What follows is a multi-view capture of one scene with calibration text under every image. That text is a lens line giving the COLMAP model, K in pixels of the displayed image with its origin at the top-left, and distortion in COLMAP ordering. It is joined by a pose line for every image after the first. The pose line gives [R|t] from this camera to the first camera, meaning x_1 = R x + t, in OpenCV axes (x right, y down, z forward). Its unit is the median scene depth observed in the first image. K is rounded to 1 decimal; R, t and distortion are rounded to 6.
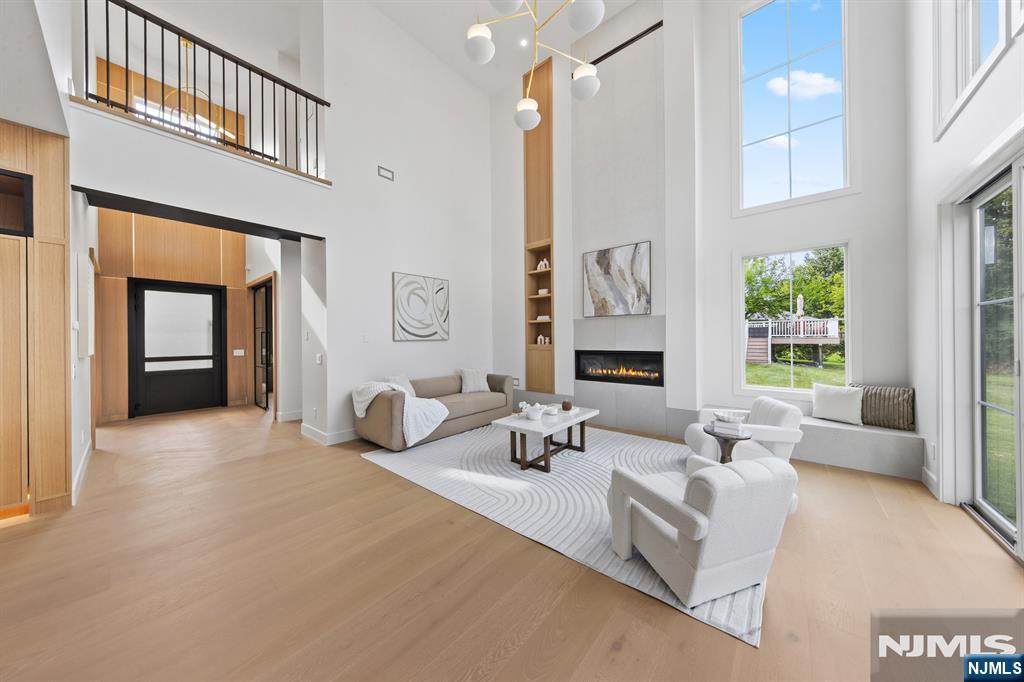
lens RADIAL K [[323.9, 0, 512.1], [0, 323.9, 335.5], [0, 0, 1]] dist [0.001400, -0.000062]
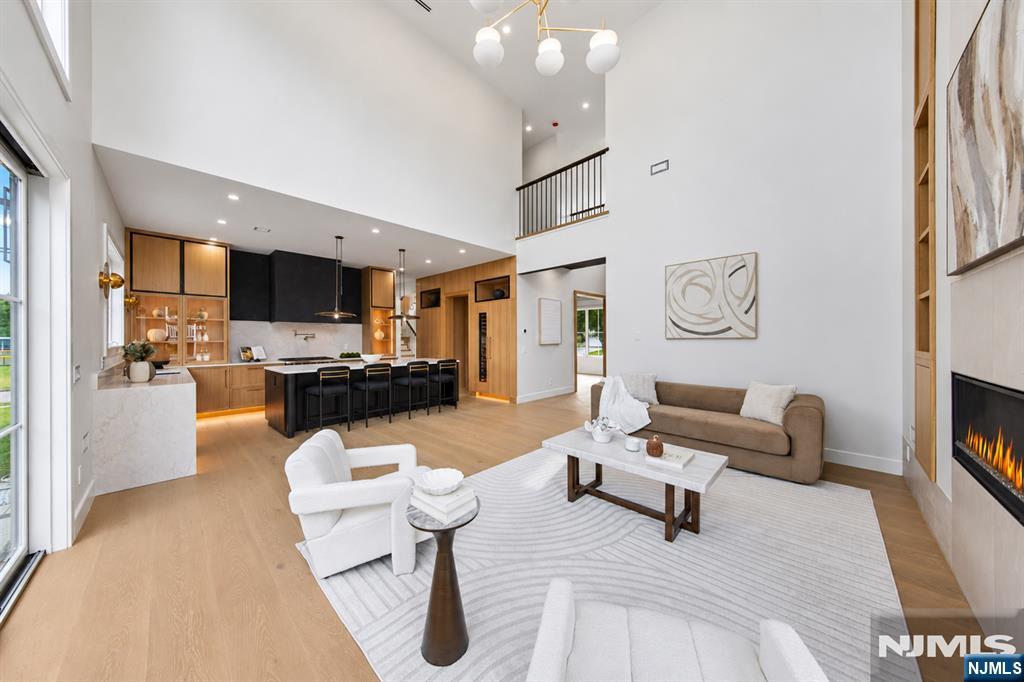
lens RADIAL K [[323.9, 0, 517.0], [0, 323.9, 342.6], [0, 0, 1]] dist [0.001400, -0.000062]
pose [[-0.049663, 0.013569, -0.998674, 0.584588], [0.007077, 0.999887, 0.013233, 0.011446], [0.998741, -0.006410, -0.049754, 0.586415]]
